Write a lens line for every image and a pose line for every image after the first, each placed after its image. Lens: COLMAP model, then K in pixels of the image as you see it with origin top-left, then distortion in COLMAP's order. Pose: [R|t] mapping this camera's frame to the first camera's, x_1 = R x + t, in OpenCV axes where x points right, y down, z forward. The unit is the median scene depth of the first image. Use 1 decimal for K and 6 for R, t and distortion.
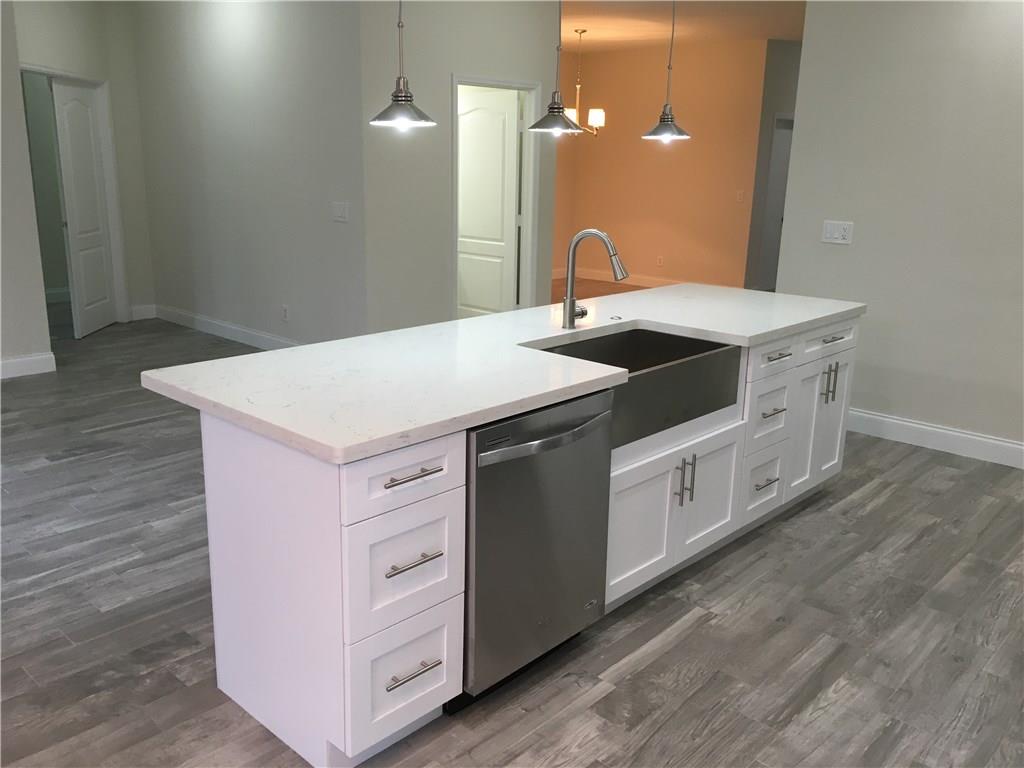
lens RADIAL K [[872.9, 0, 512.0], [0, 872.9, 384.0], [0, 0, 1]] dist [0.087956, -0.117099]
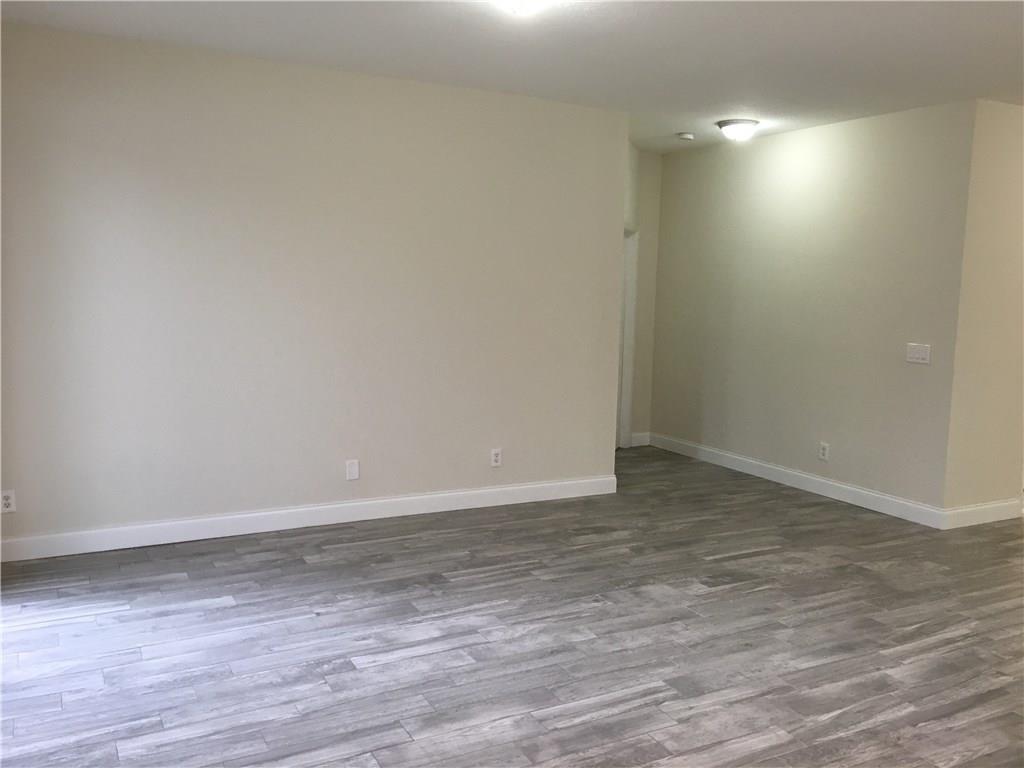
lens RADIAL K [[872.9, 0, 512.0], [0, 872.9, 384.0], [0, 0, 1]] dist [0.087956, -0.117099]
pose [[0.946552, 0.039276, -0.320152, -0.458059], [-0.084740, 0.987973, -0.129336, 0.004696], [0.311221, 0.149553, 0.938496, -0.090514]]
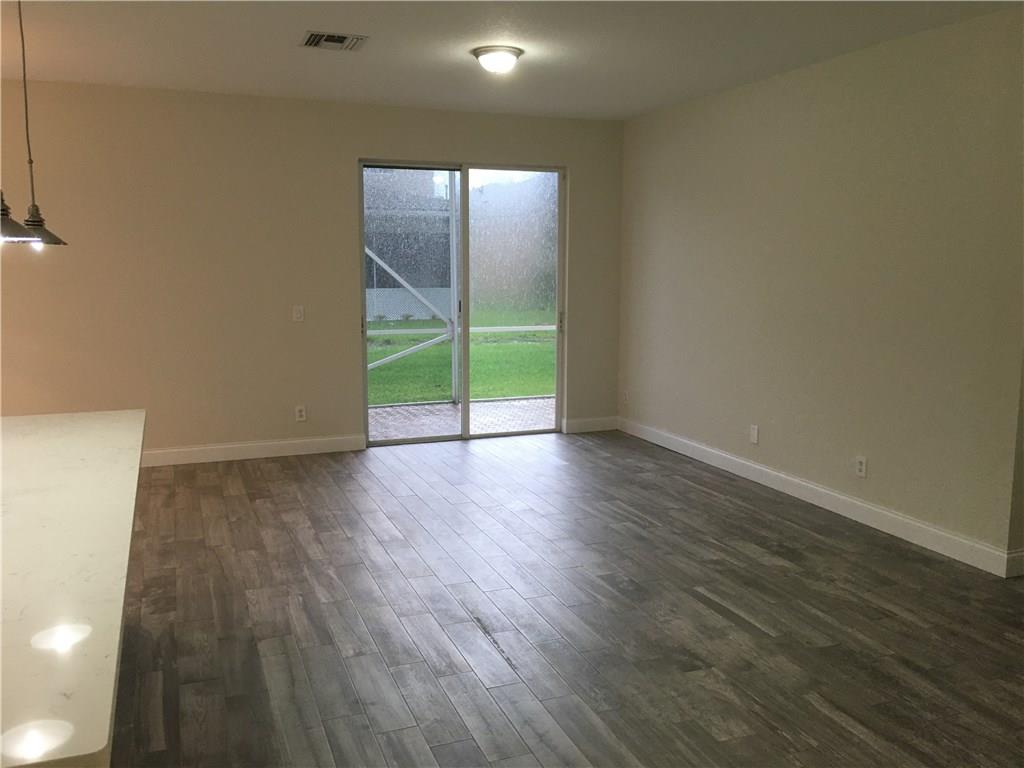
lens RADIAL K [[872.9, 0, 512.0], [0, 872.9, 384.0], [0, 0, 1]] dist [0.087956, -0.117099]
pose [[-0.436418, 0.105765, -0.893506, 0.432059], [-0.235546, 0.945003, 0.226909, -0.355102], [0.868365, 0.309489, -0.387504, 1.354094]]
